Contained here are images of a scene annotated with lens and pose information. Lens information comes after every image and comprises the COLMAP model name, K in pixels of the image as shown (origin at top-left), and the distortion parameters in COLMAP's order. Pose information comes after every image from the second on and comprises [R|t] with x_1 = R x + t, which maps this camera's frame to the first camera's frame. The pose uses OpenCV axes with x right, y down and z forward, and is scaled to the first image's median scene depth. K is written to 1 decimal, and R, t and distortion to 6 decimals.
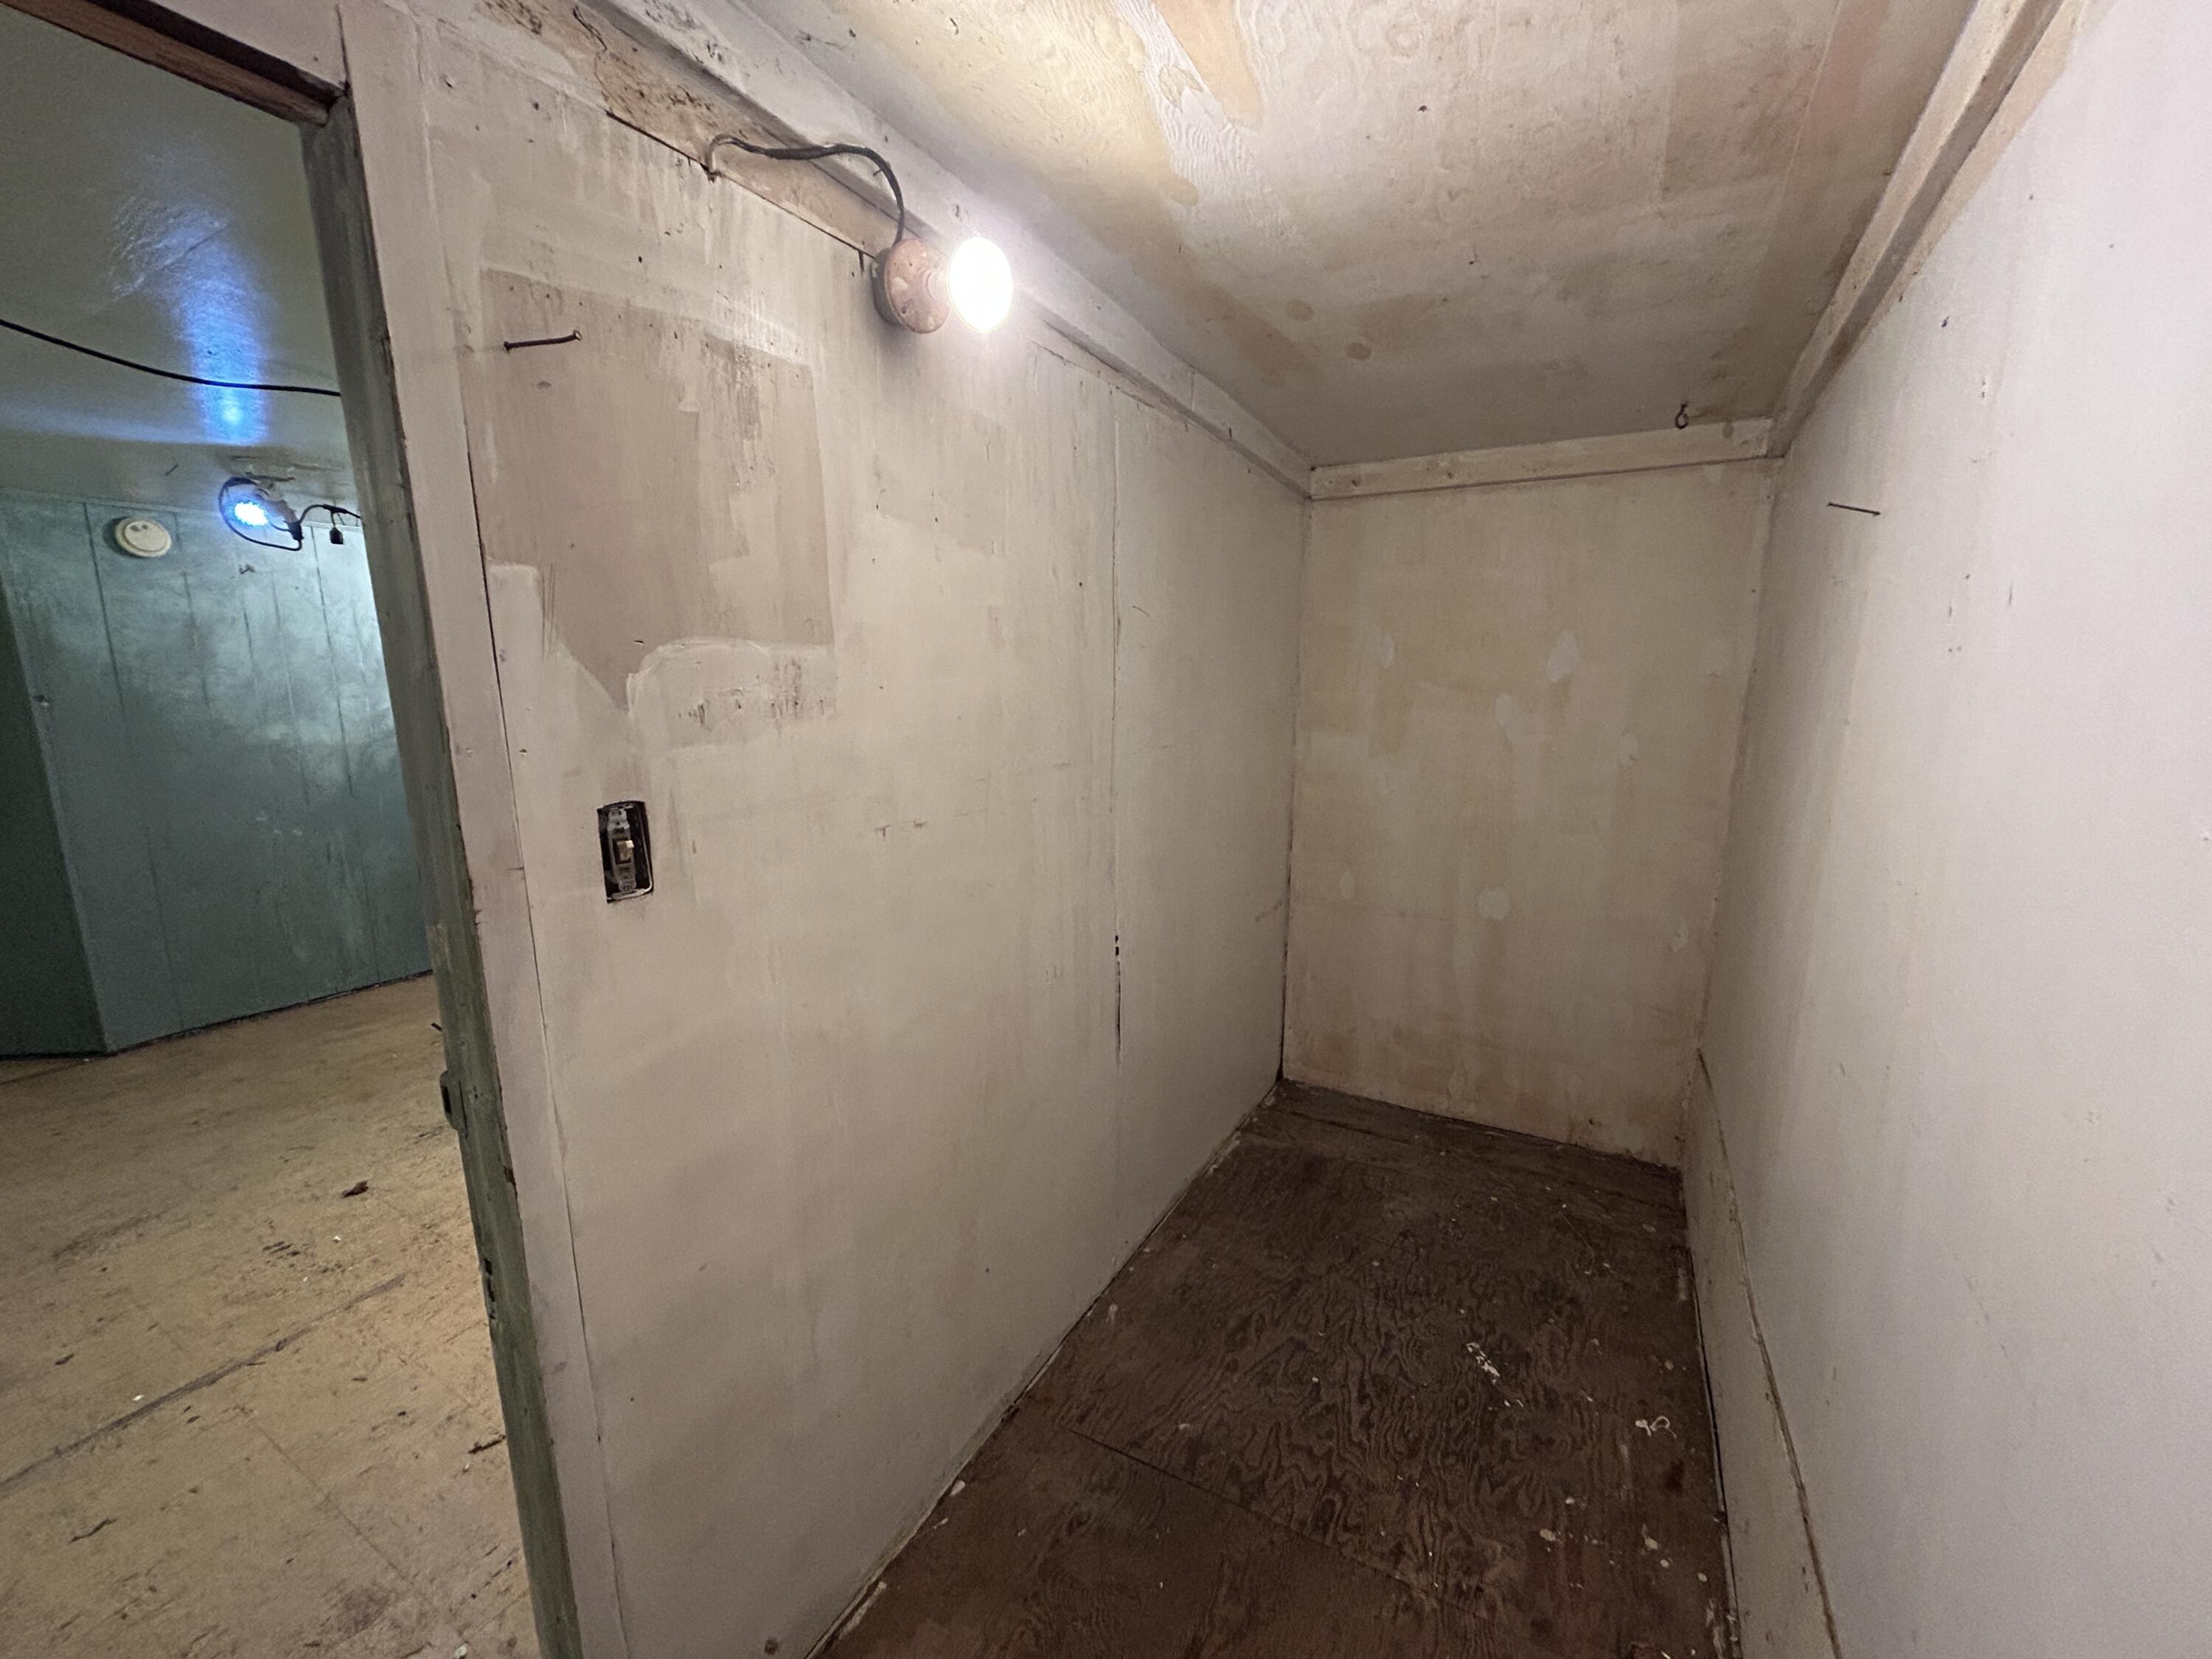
lens RADIAL K [[894.6, 0, 1105.6], [0, 894.6, 832.1], [0, 0, 1]] dist [0.001155, -0.000937]
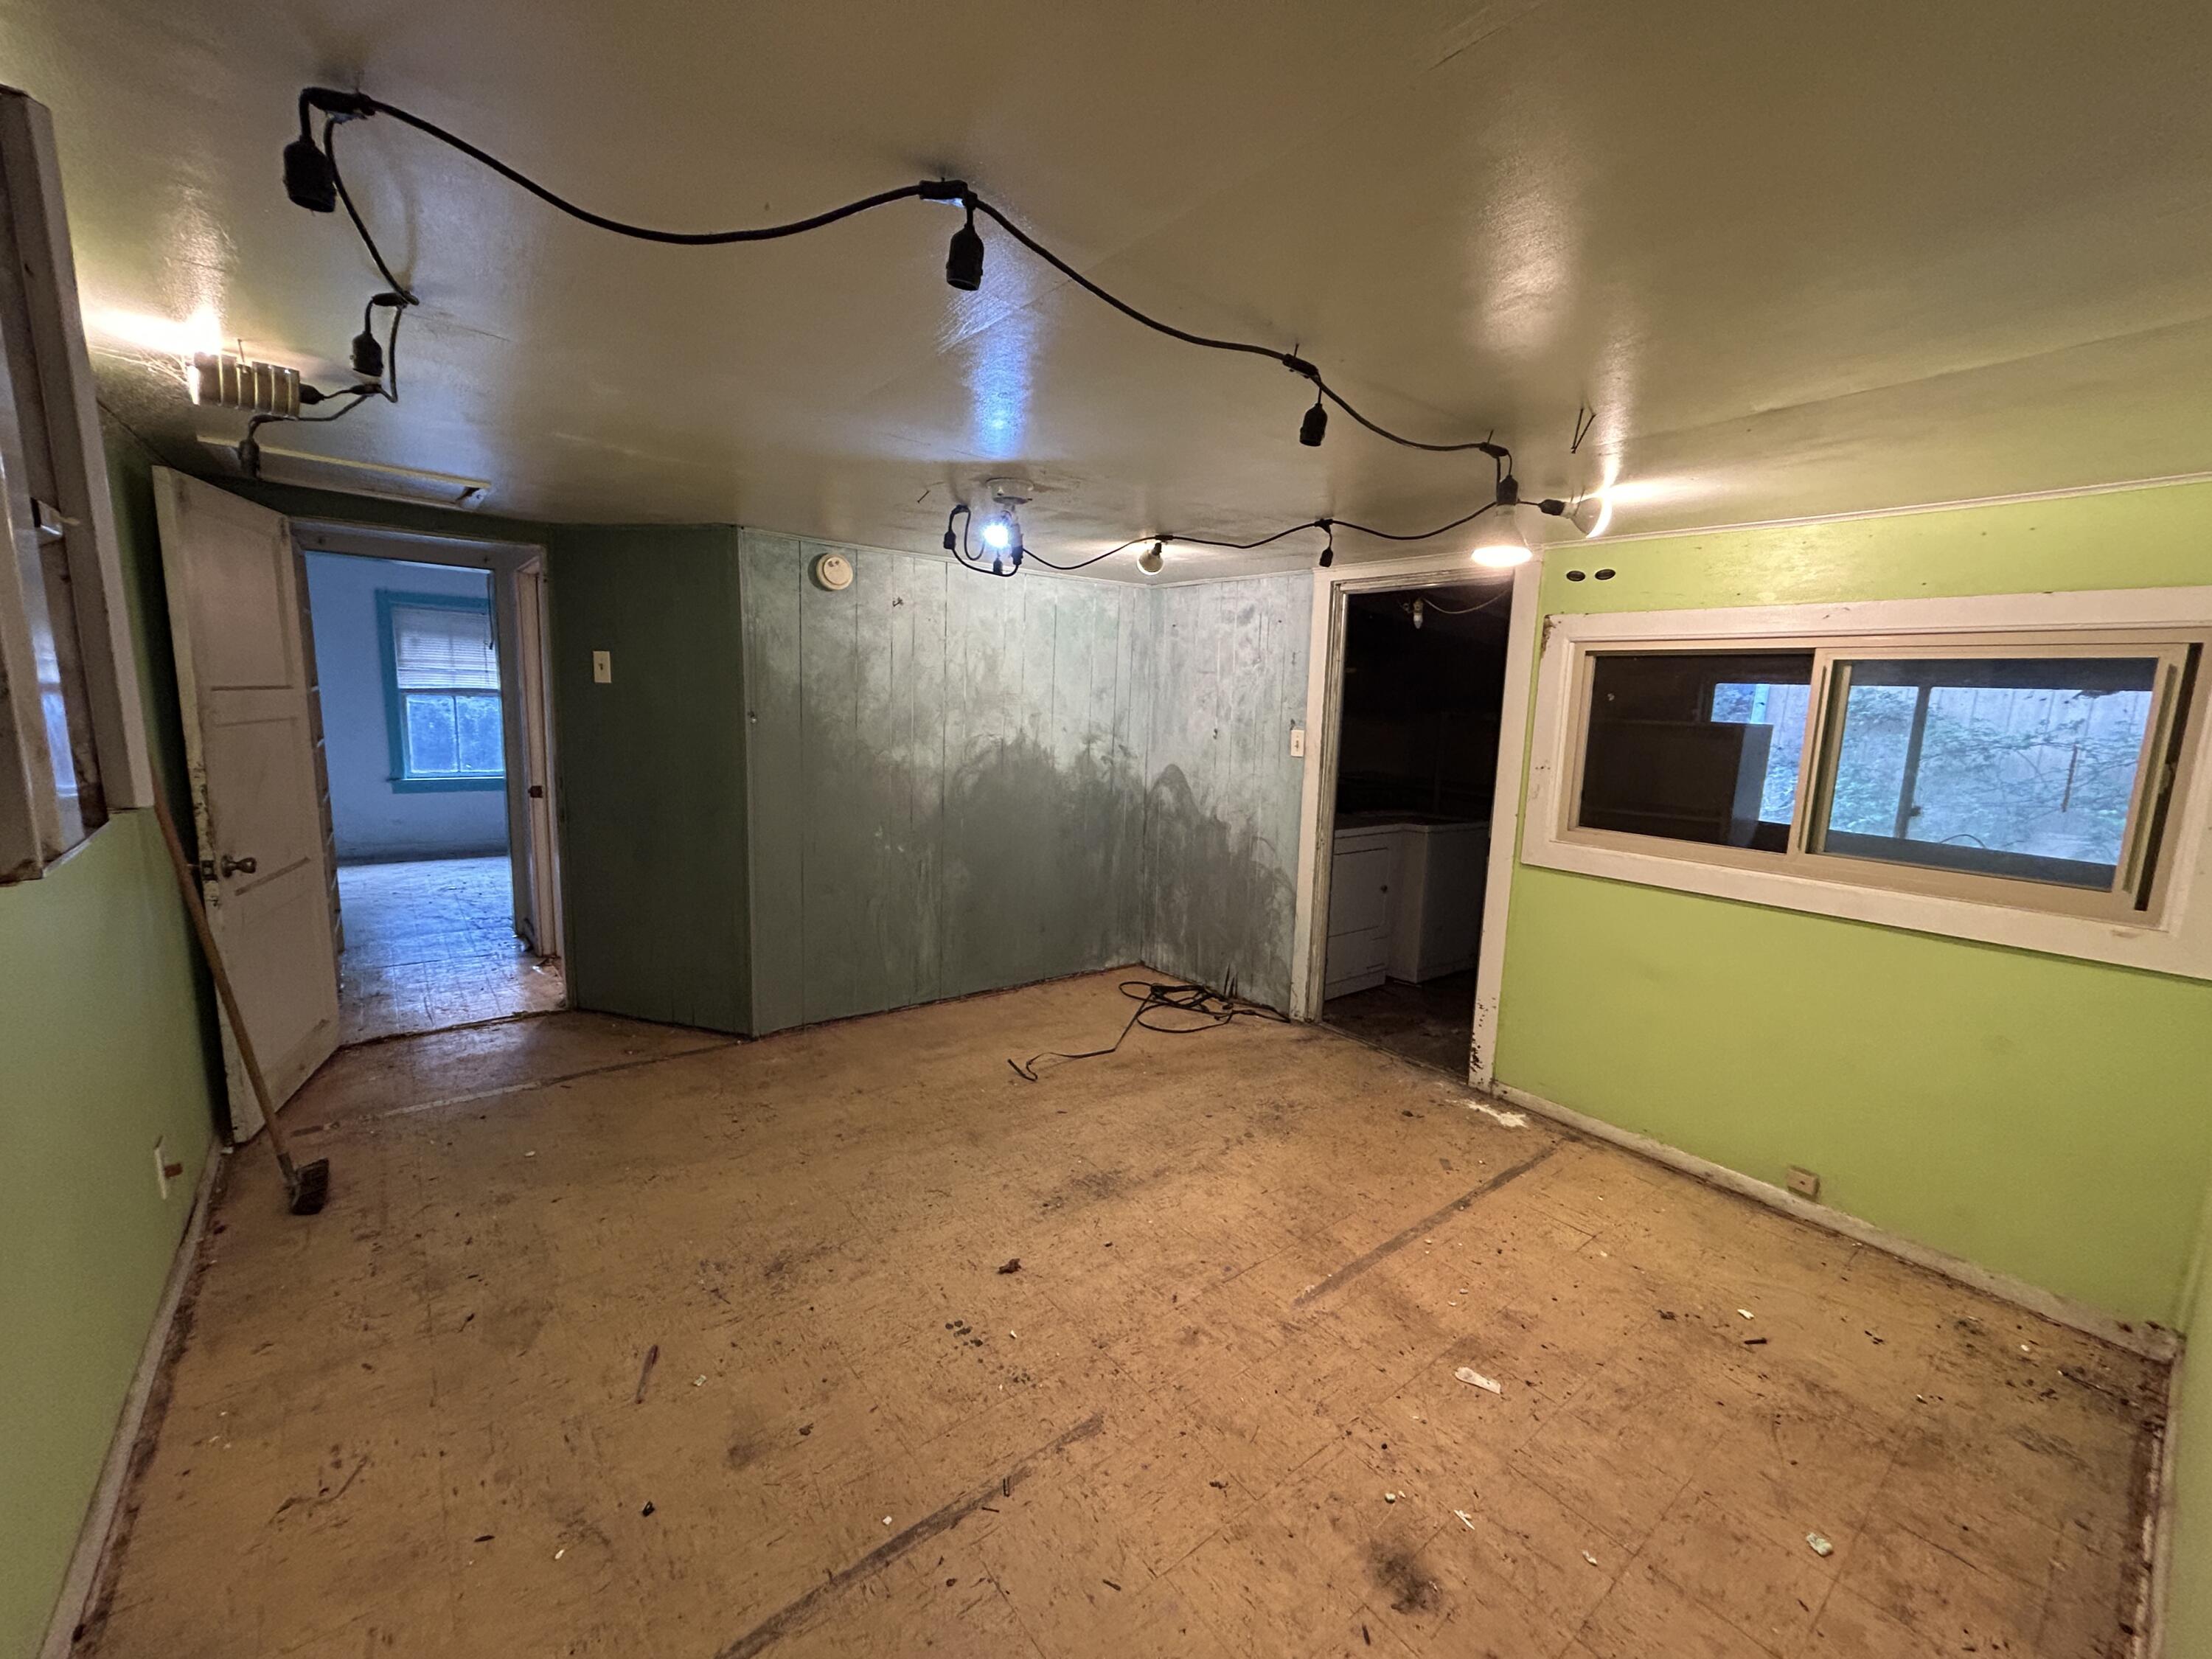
lens RADIAL K [[893.4, 0, 1106.4], [0, 893.4, 839.5], [0, 0, 1]] dist [-0.001754, -0.000201]
pose [[0.927627, 0.091663, -0.362086, -0.338426], [-0.105626, 0.994226, -0.018912, -0.019300], [0.358262, 0.055789, 0.931953, 0.121330]]
